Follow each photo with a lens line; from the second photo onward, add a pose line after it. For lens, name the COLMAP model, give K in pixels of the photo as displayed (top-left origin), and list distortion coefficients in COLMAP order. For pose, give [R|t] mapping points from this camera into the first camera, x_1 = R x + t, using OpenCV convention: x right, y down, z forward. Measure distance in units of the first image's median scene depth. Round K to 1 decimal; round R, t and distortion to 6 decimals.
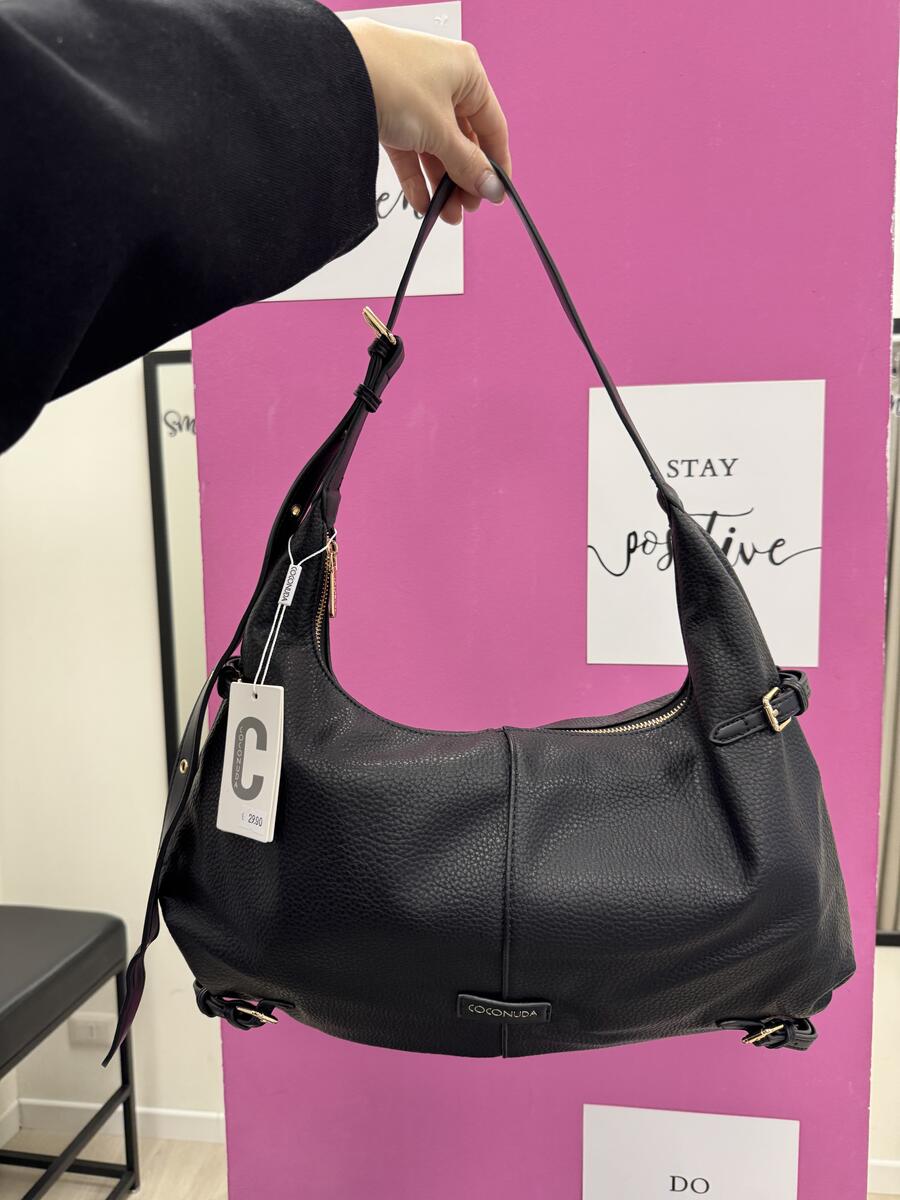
lens RADIAL K [[832.6, 0, 447.2], [0, 832.6, 592.8], [0, 0, 1]] dist [0.040486, -0.003136]
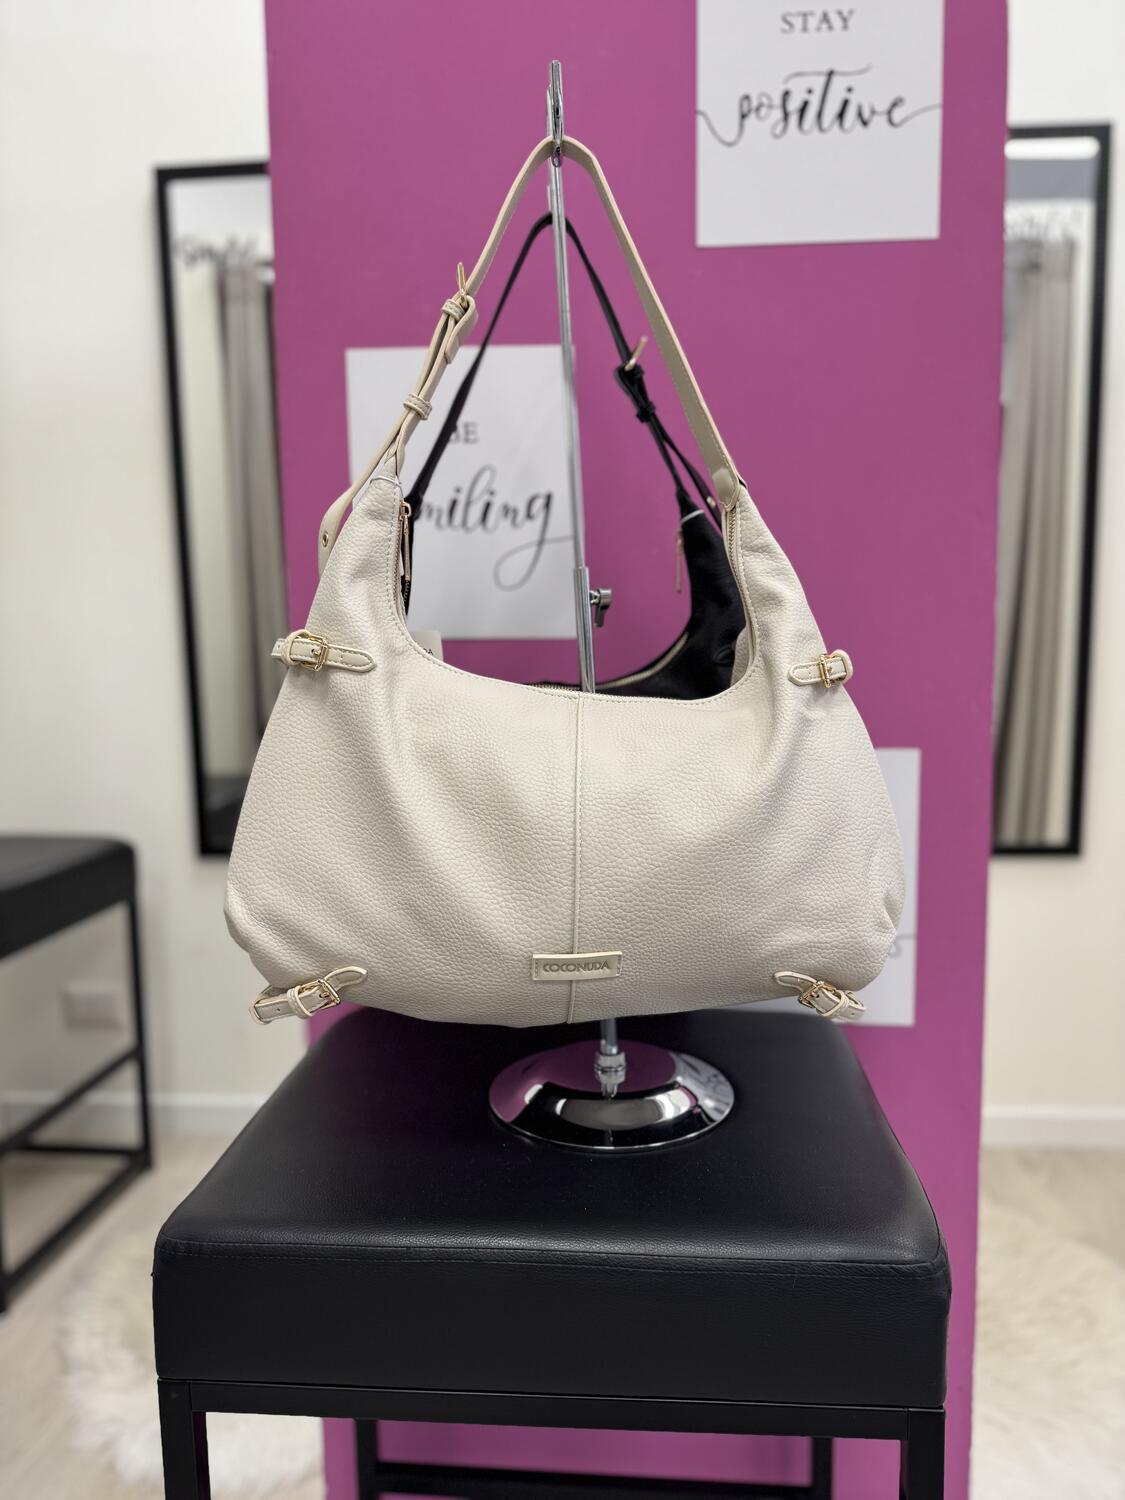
lens RADIAL K [[1040.8, 0, 559.0], [0, 1040.8, 741.0], [0, 0, 1]] dist [0.040486, -0.003136]
pose [[0.997483, -0.010660, 0.070095, -0.077917], [0.012319, 0.999653, -0.023285, 0.683082], [-0.069822, 0.024090, 0.997269, -0.151161]]
